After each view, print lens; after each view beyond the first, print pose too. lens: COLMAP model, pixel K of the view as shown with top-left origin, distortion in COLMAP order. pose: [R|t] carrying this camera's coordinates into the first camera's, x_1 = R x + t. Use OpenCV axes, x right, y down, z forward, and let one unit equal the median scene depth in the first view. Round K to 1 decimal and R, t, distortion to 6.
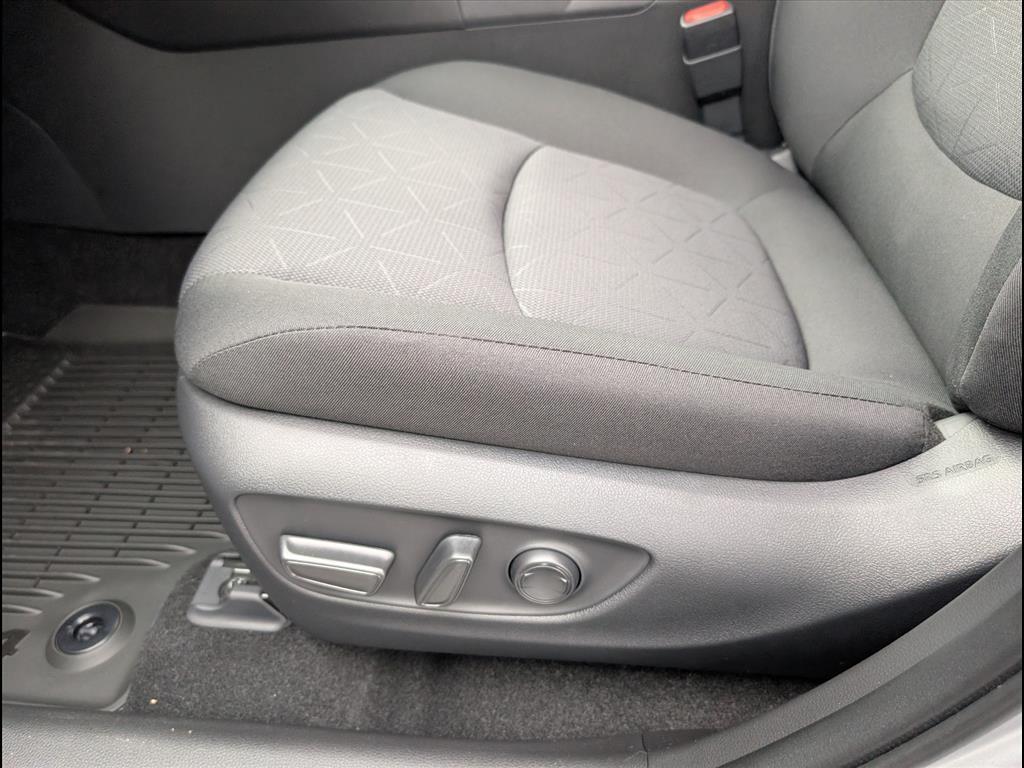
lens RADIAL K [[745.8, 0, 512.0], [0, 745.8, 384.0], [0, 0, 1]] dist [-0.002559, -0.005762]
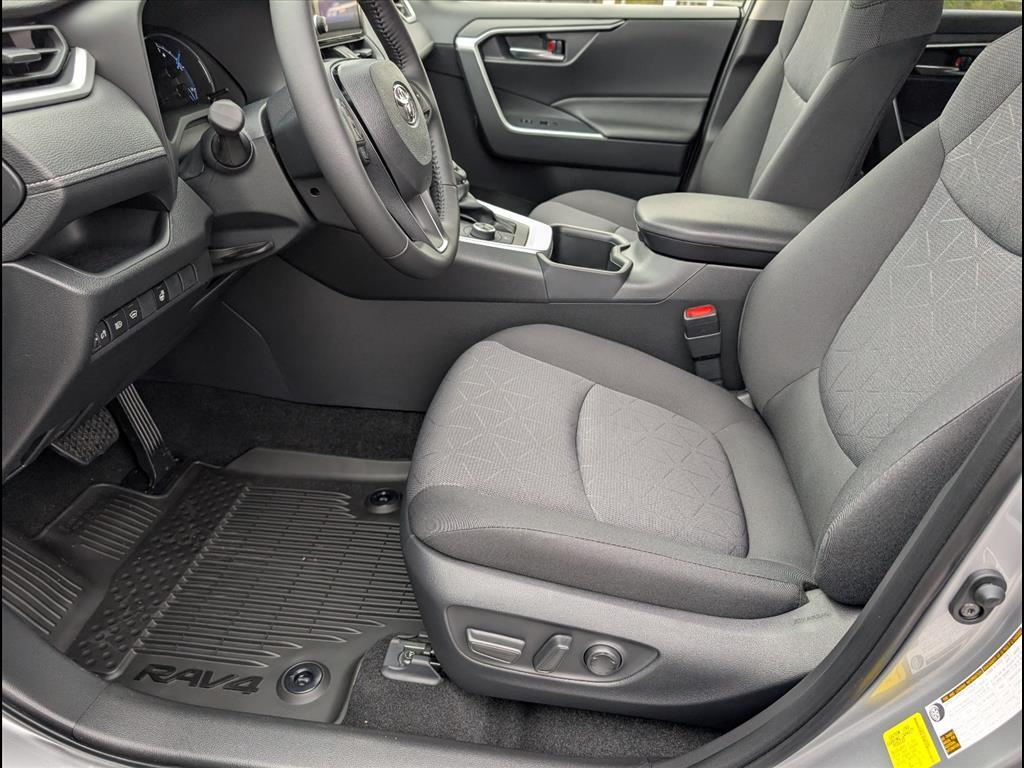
lens RADIAL K [[724.5, 0, 518.1], [0, 724.5, 381.2], [0, 0, 1]] dist [0.000210, 0.000605]
pose [[0.997200, 0.073970, 0.010999, -0.202781], [-0.071783, 0.988026, -0.136575, -0.148417], [-0.020970, 0.135403, 0.990569, -0.771721]]
